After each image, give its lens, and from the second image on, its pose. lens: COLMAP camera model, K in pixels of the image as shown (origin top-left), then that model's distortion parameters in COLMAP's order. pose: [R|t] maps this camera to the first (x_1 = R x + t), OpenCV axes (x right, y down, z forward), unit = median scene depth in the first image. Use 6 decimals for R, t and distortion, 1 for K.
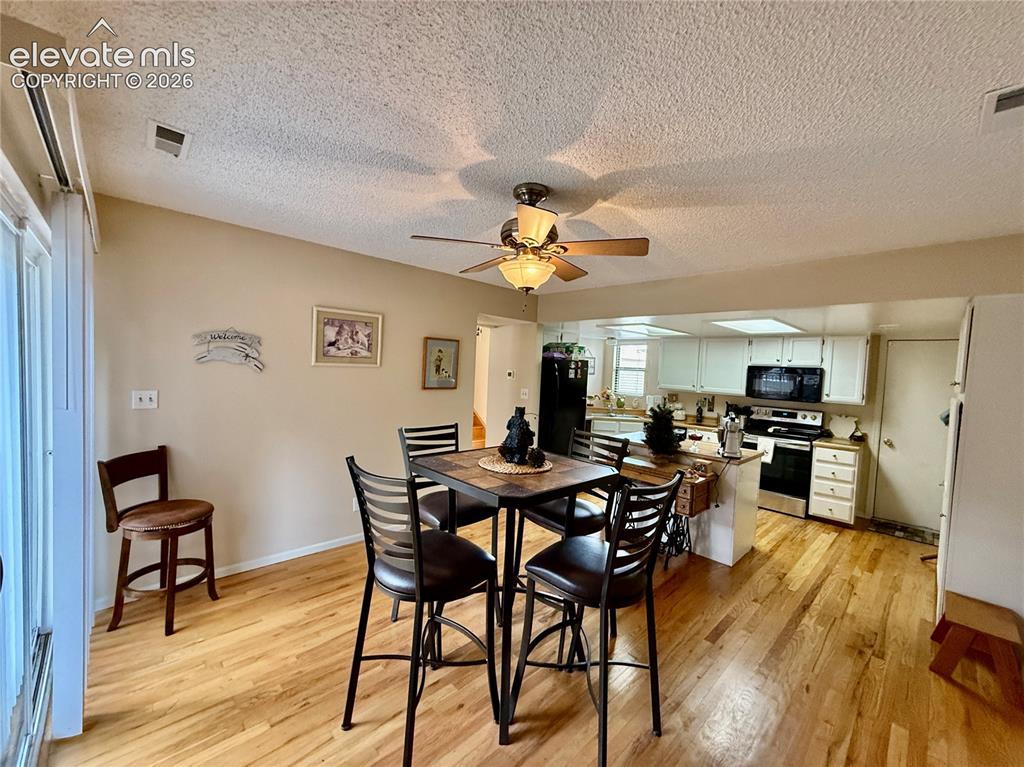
lens RADIAL K [[409.2, 0, 511.7], [0, 409.2, 385.0], [0, 0, 1]] dist [-0.000196, 0.000384]
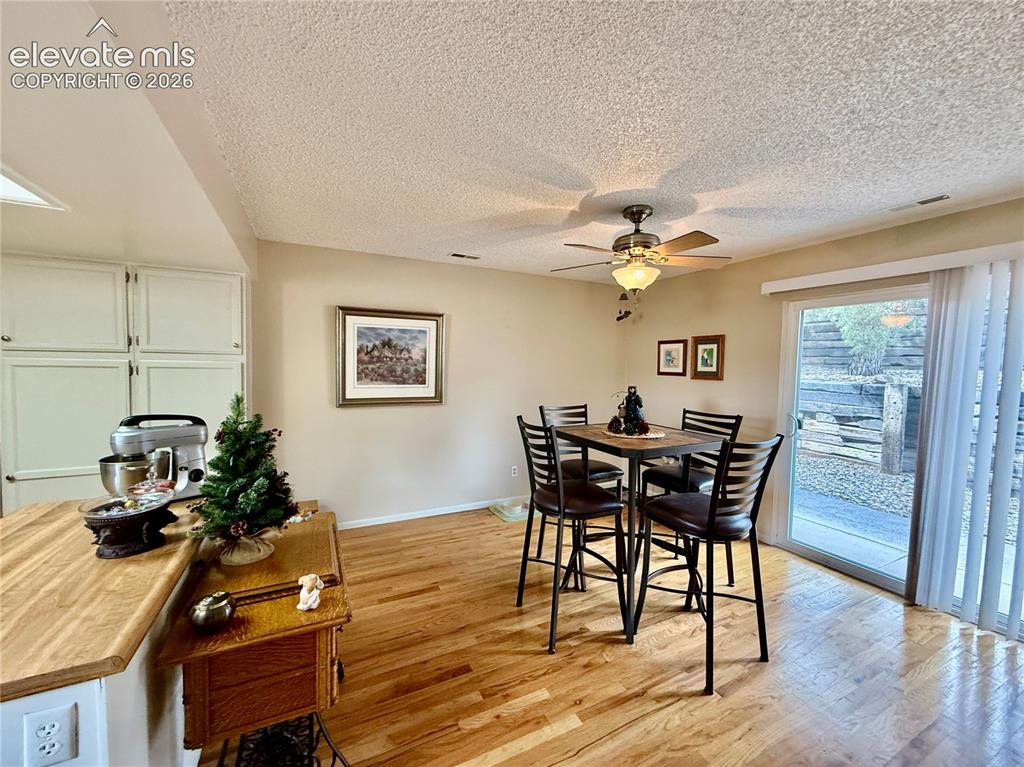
lens RADIAL K [[409.2, 0, 508.3], [0, 409.2, 384.4], [0, 0, 1]] dist [-0.000196, 0.000384]
pose [[-0.953334, -0.078694, 0.291482, 0.007905], [-0.047829, 0.992607, 0.111553, -0.032841], [-0.298105, 0.092406, -0.950050, 1.023226]]
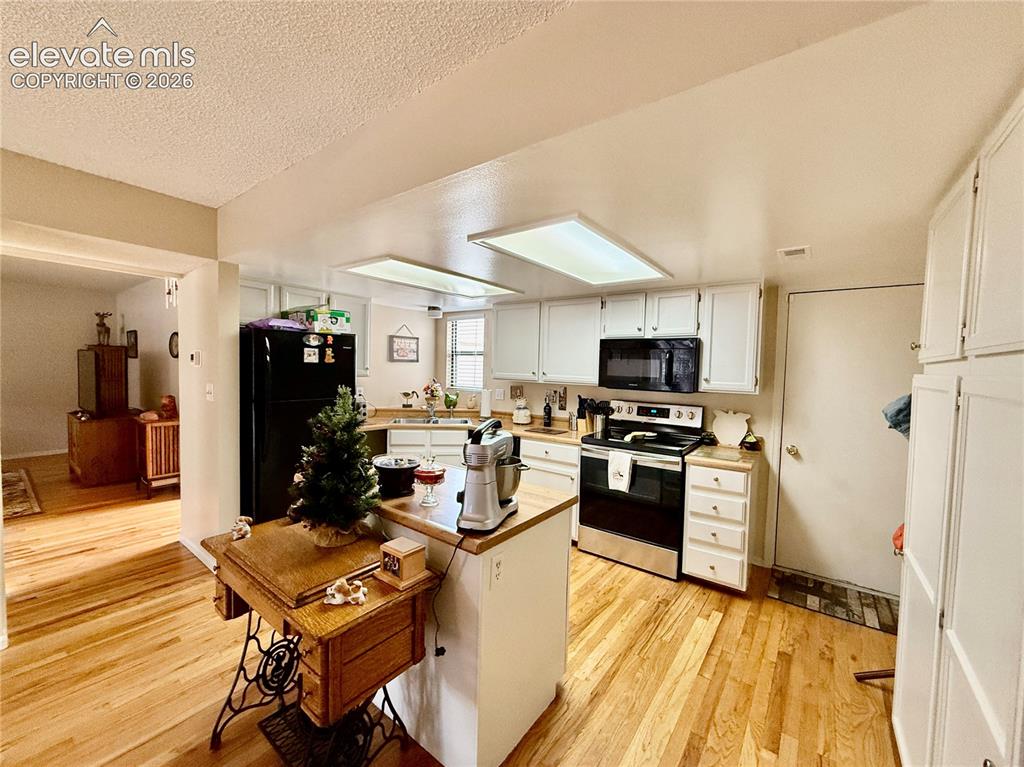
lens RADIAL K [[409.2, 0, 513.9], [0, 409.2, 384.6], [0, 0, 1]] dist [-0.000196, 0.000384]
pose [[0.986339, -0.026904, 0.162518, 0.377249], [0.026122, 0.999635, 0.006942, 0.019402], [-0.162645, -0.002602, 0.986681, 0.426977]]
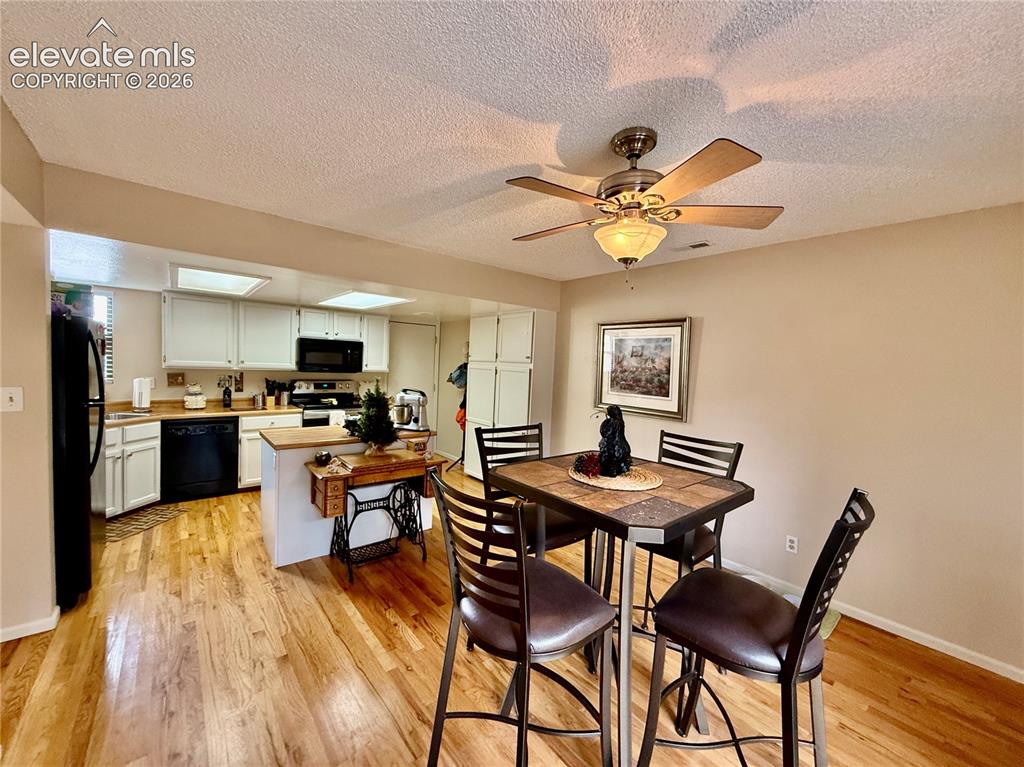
lens RADIAL K [[409.2, 0, 508.7], [0, 409.2, 383.1], [0, 0, 1]] dist [-0.000196, 0.000384]
pose [[0.070907, -0.092604, 0.993175, -0.360851], [0.007491, 0.995703, 0.092305, -0.030056], [-0.997455, 0.000895, 0.071296, 0.521917]]
